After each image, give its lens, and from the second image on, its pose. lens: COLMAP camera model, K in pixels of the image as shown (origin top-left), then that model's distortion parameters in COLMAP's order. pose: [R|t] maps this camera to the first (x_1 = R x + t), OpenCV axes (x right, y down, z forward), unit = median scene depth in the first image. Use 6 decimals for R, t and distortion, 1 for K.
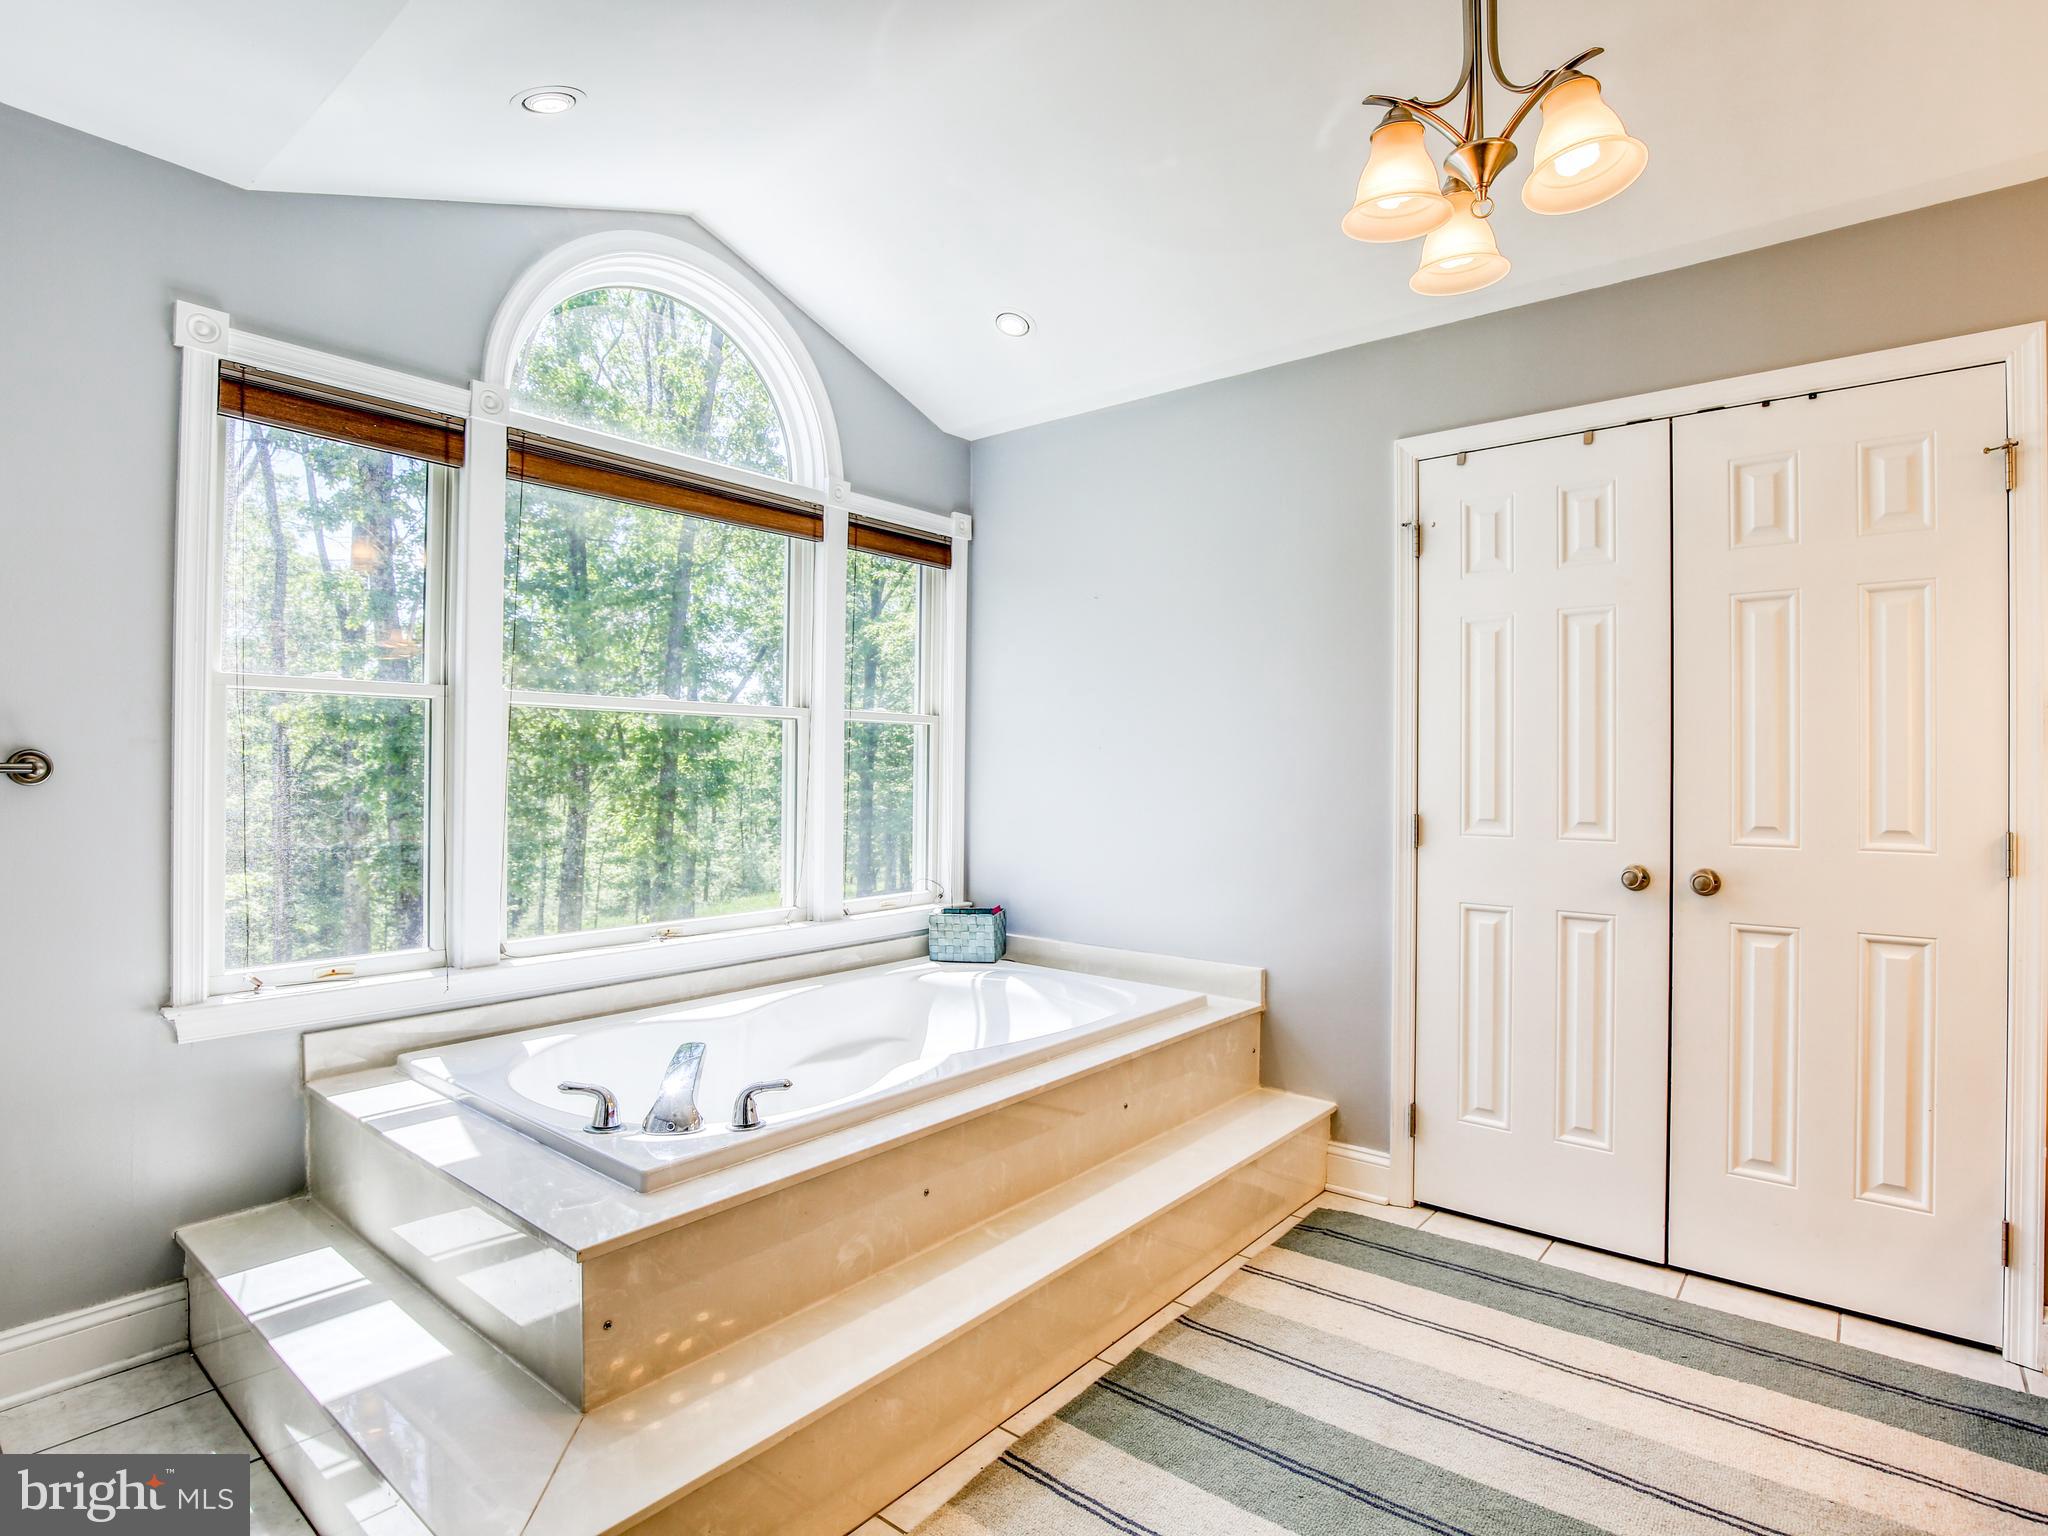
lens RADIAL K [[1063.2, 0, 1041.9], [0, 1063.2, 722.1], [0, 0, 1]] dist [-0.023792, 0.001146]
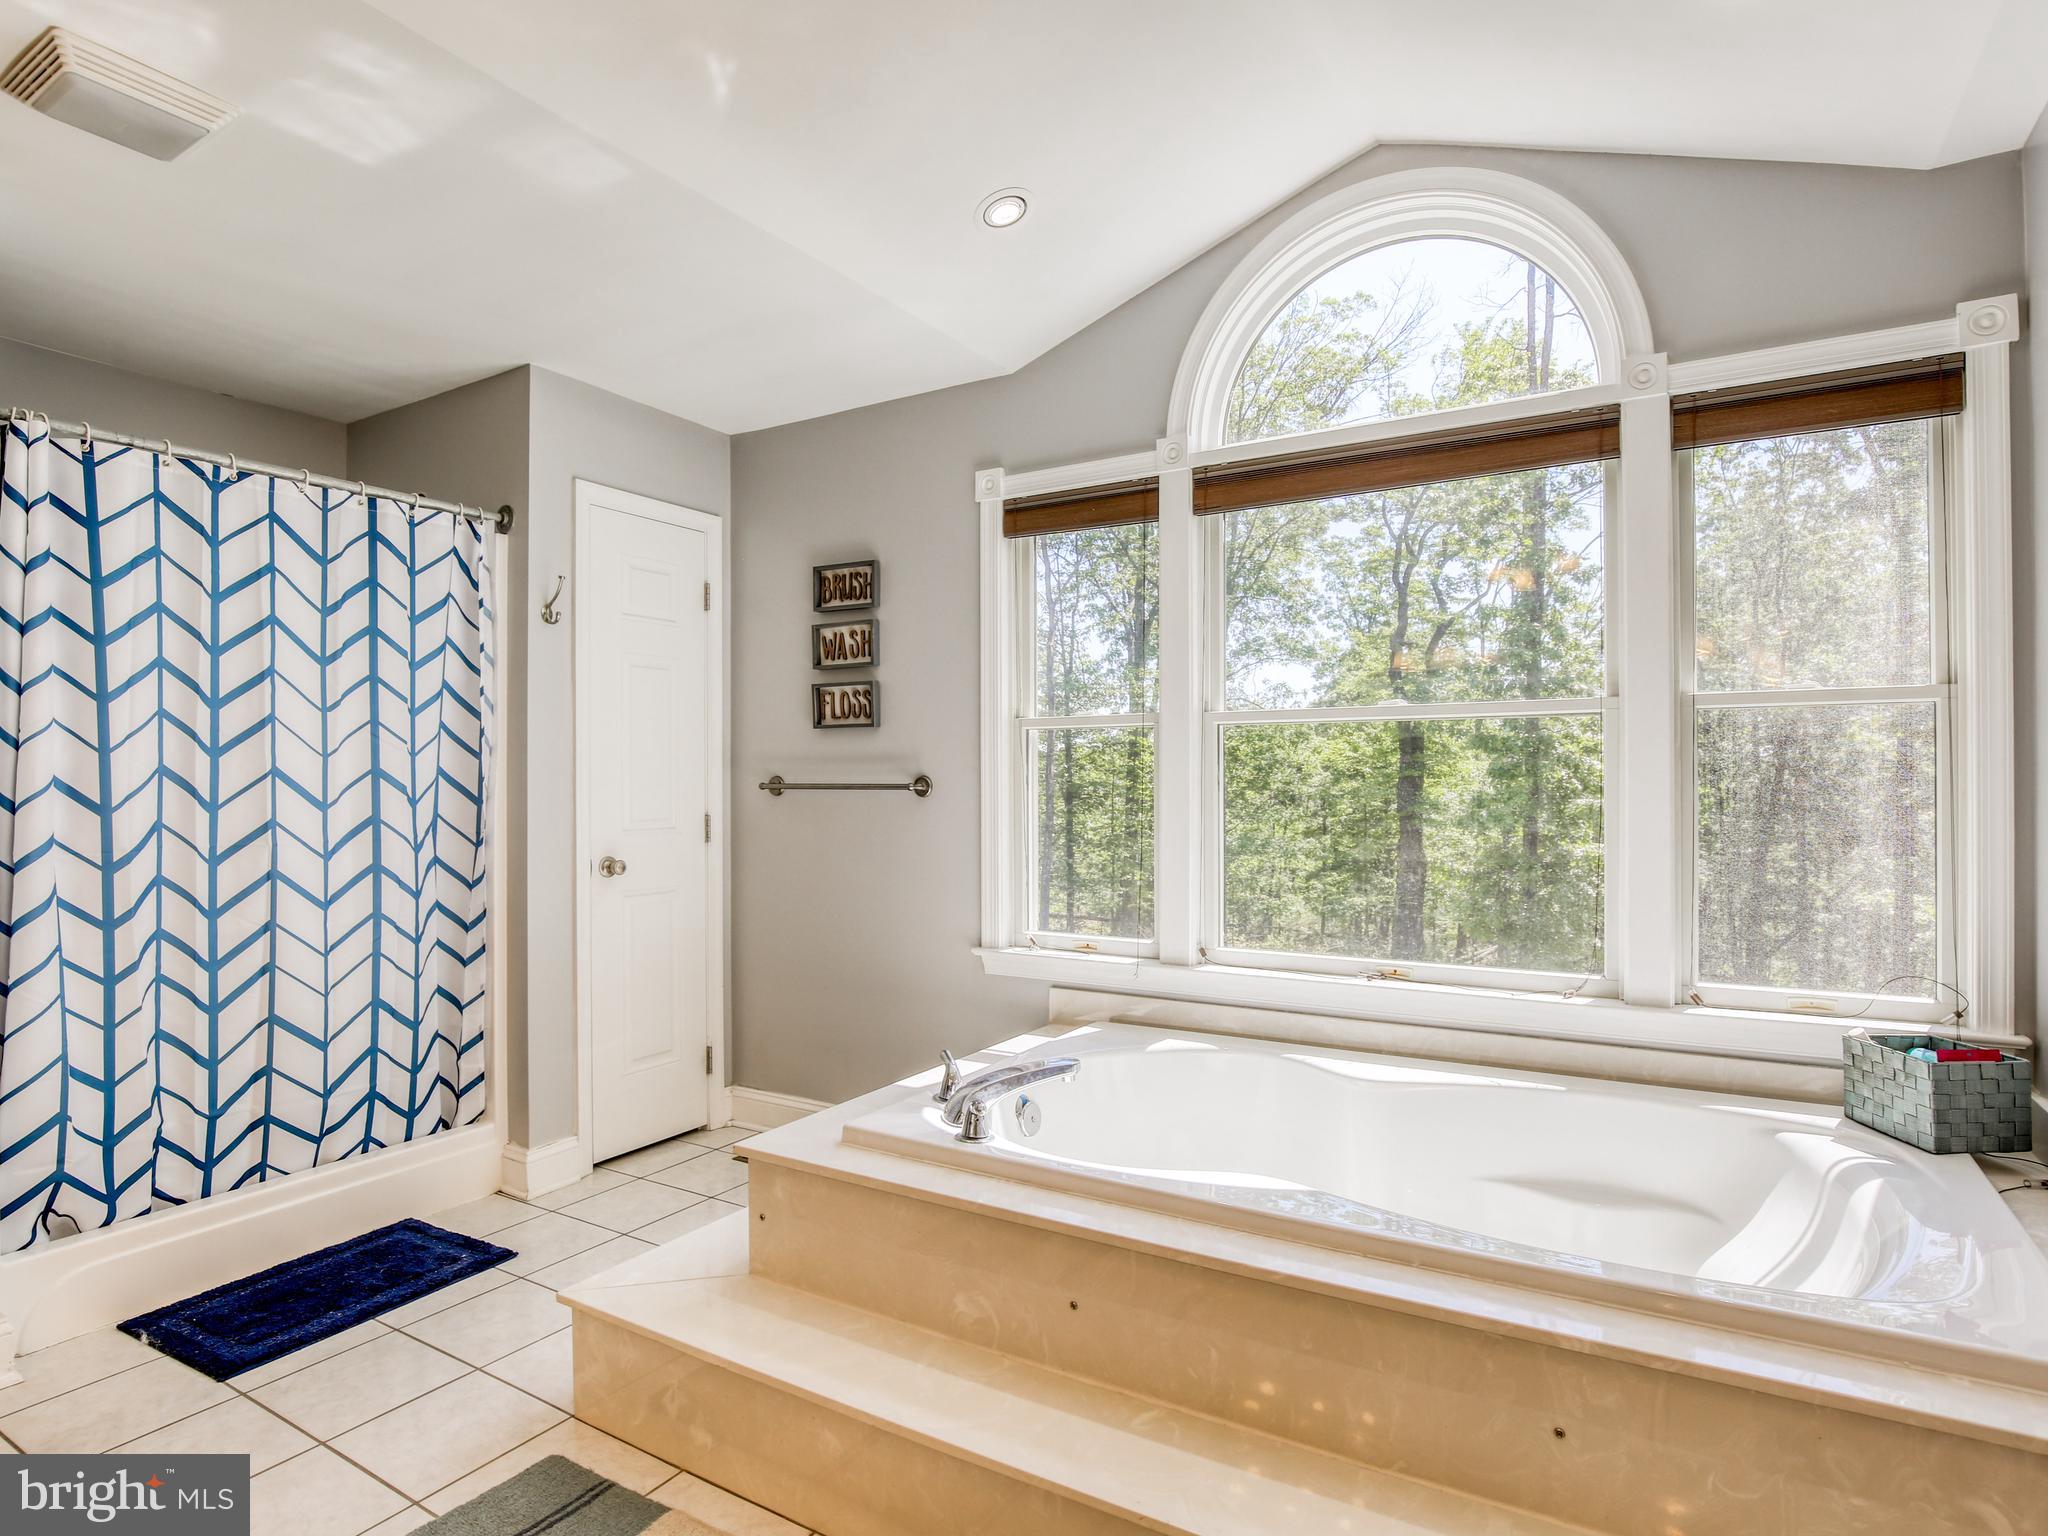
lens RADIAL K [[1072.7, 0, 1029.0], [0, 1072.7, 760.7], [0, 0, 1]] dist [-0.043141, 0.011525]
pose [[0.143643, -0.026914, -0.989264, 0.568282], [0.046844, 0.998695, -0.020369, 0.033803], [0.988520, -0.043415, 0.144716, 0.700015]]
